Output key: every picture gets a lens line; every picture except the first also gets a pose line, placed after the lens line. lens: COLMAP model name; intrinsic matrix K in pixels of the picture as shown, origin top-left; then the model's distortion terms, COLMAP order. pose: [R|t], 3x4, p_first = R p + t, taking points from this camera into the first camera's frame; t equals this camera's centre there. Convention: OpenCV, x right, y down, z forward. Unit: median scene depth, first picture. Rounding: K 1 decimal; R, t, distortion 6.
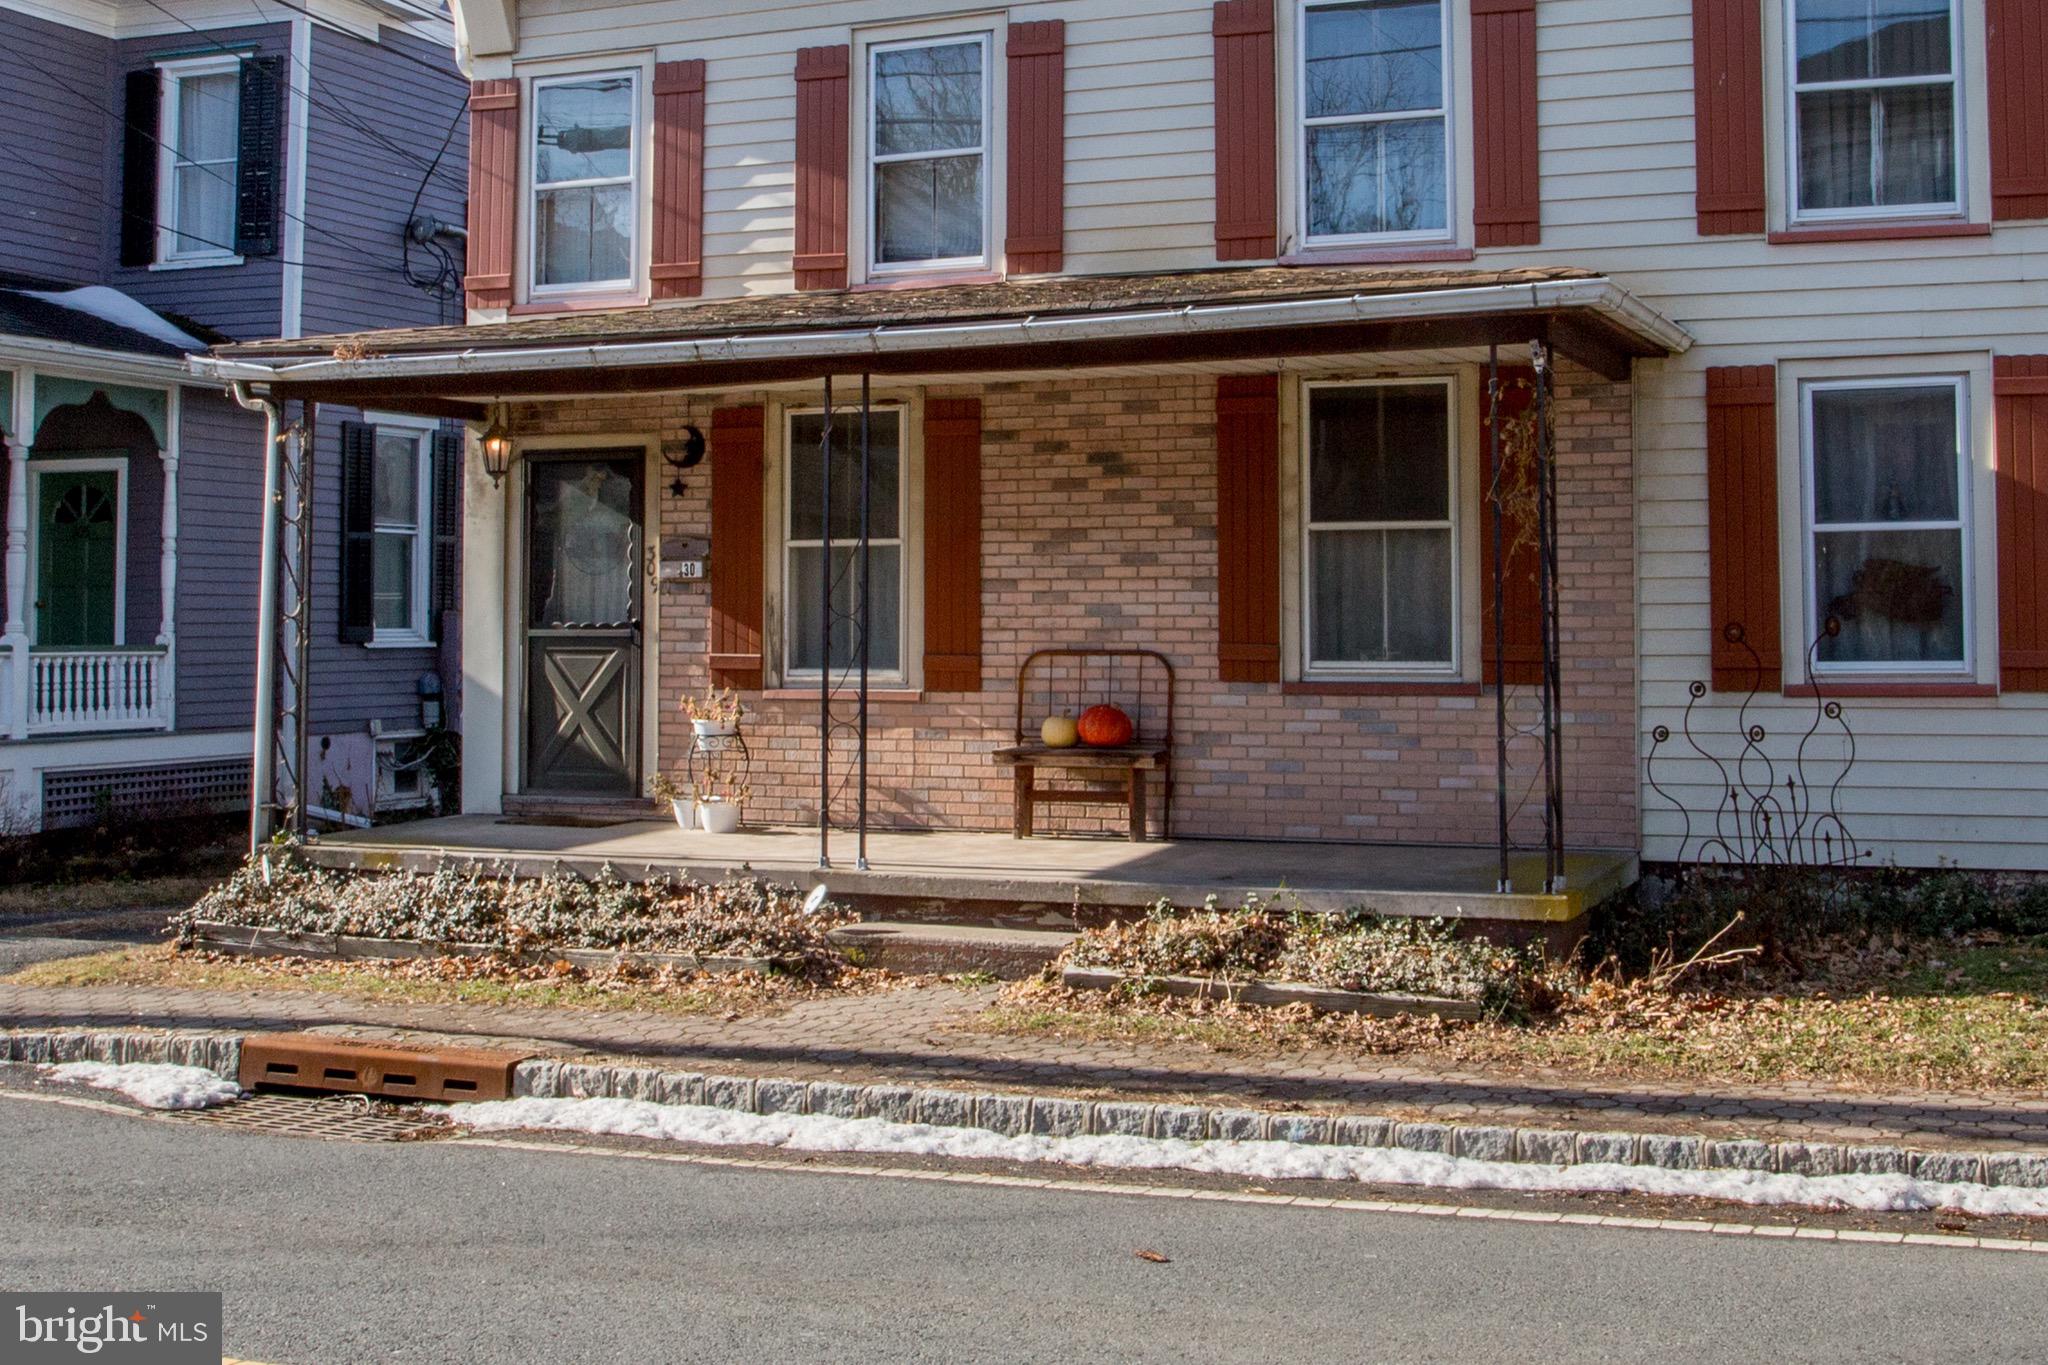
lens RADIAL K [[2586.9, 0, 1021.7], [0, 2586.9, 486.2], [0, 0, 1]] dist [-0.098759, 0.023902]
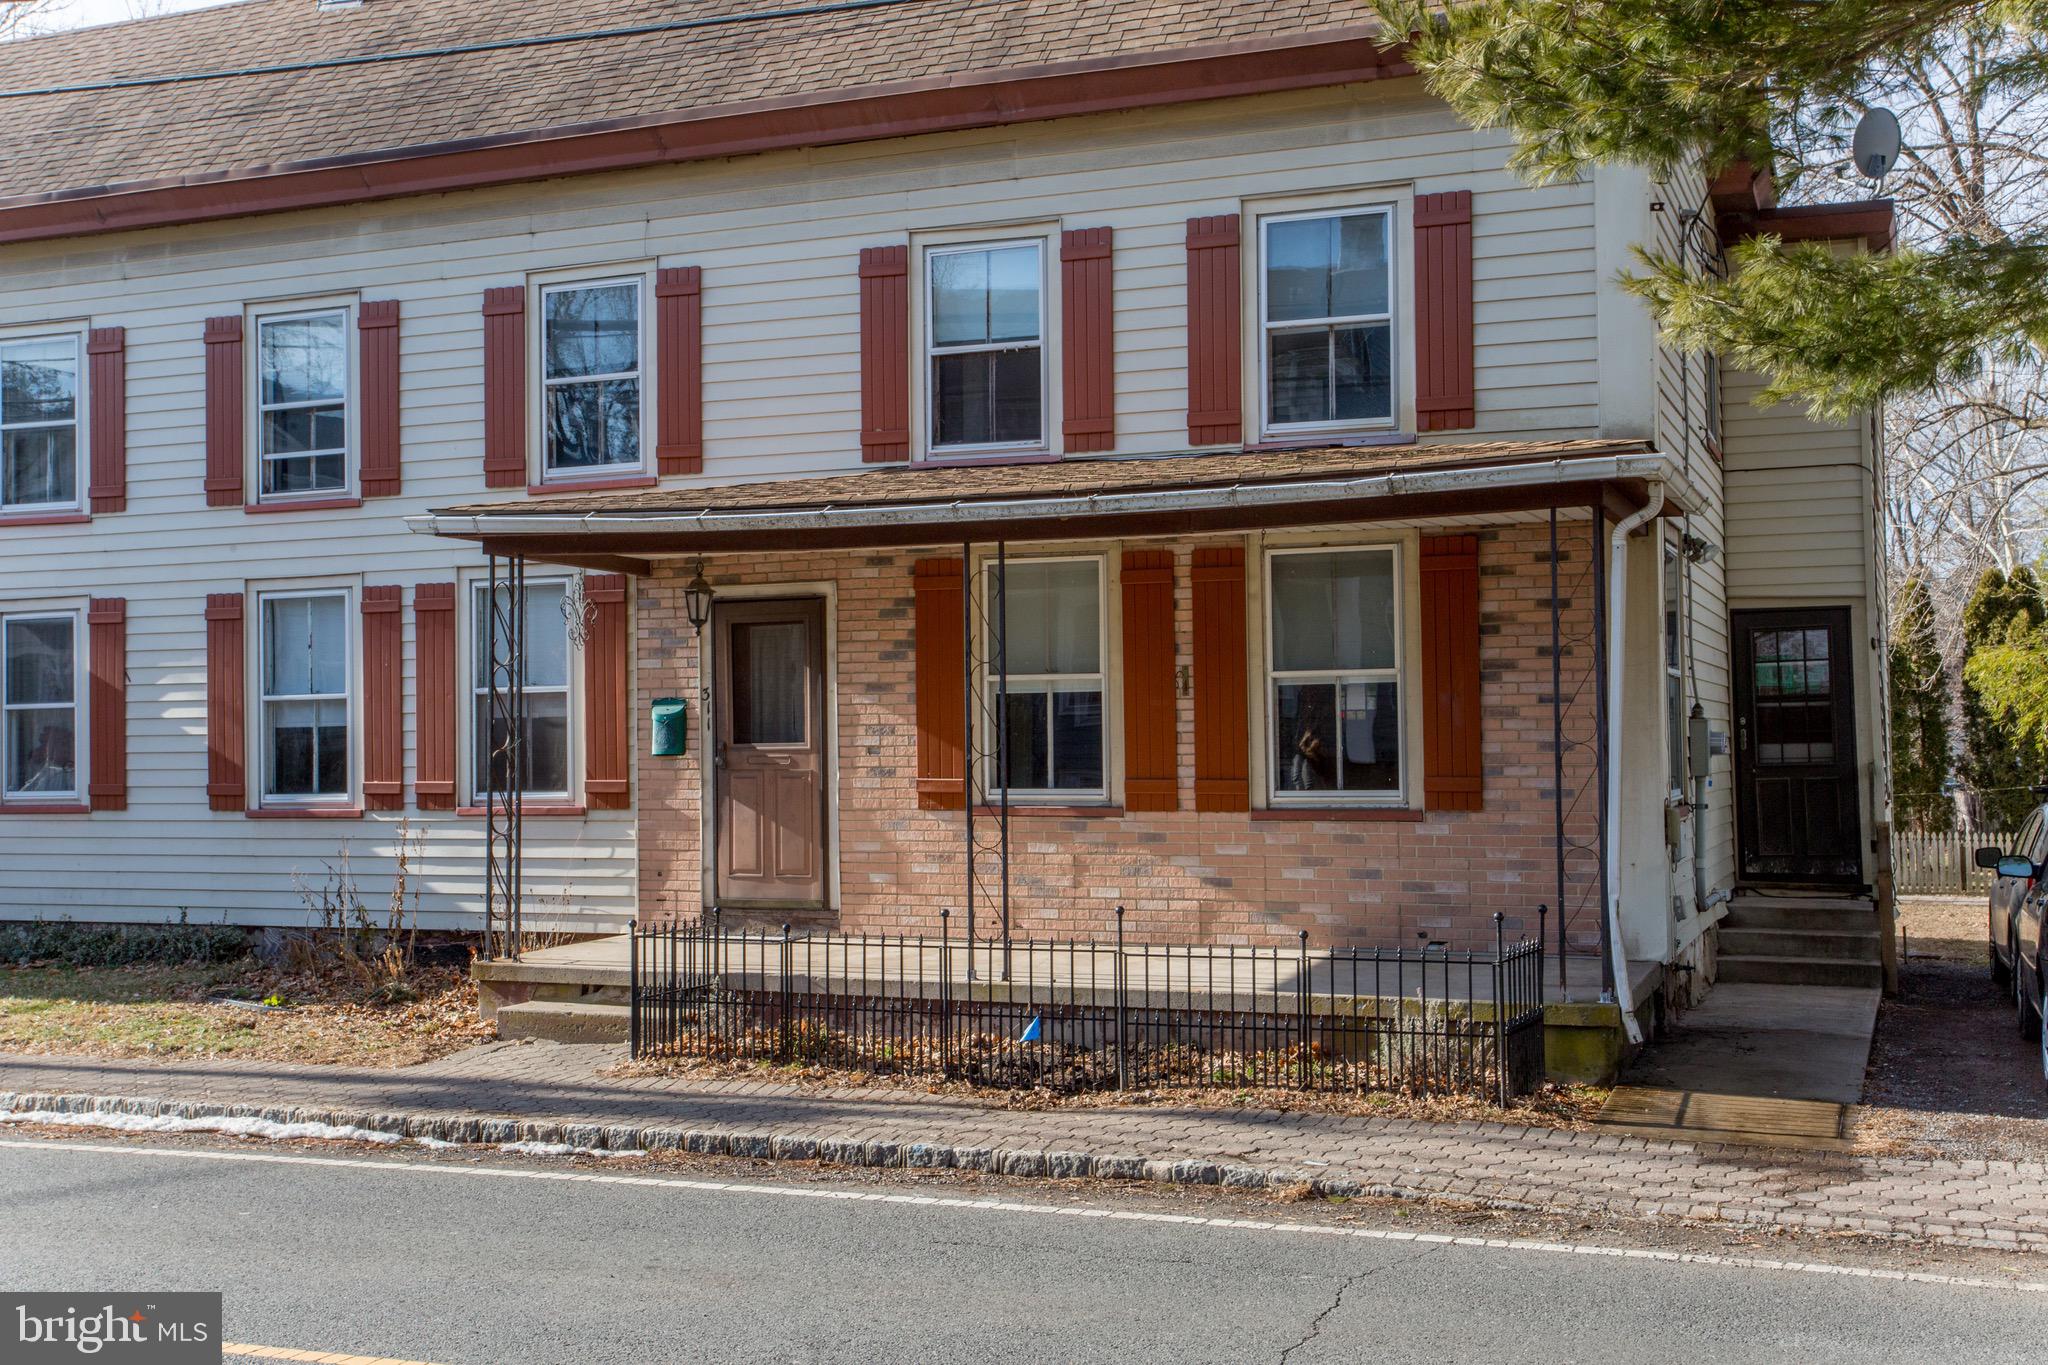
lens RADIAL K [[2141.5, 0, 1026.0], [0, 2141.5, 691.4], [0, 0, 1]] dist [0.021678, 0.017508]
pose [[0.999683, -0.003315, 0.024950, 0.931837], [0.002927, 0.999874, 0.015579, -0.012562], [-0.024999, -0.015501, 0.999567, -0.355207]]
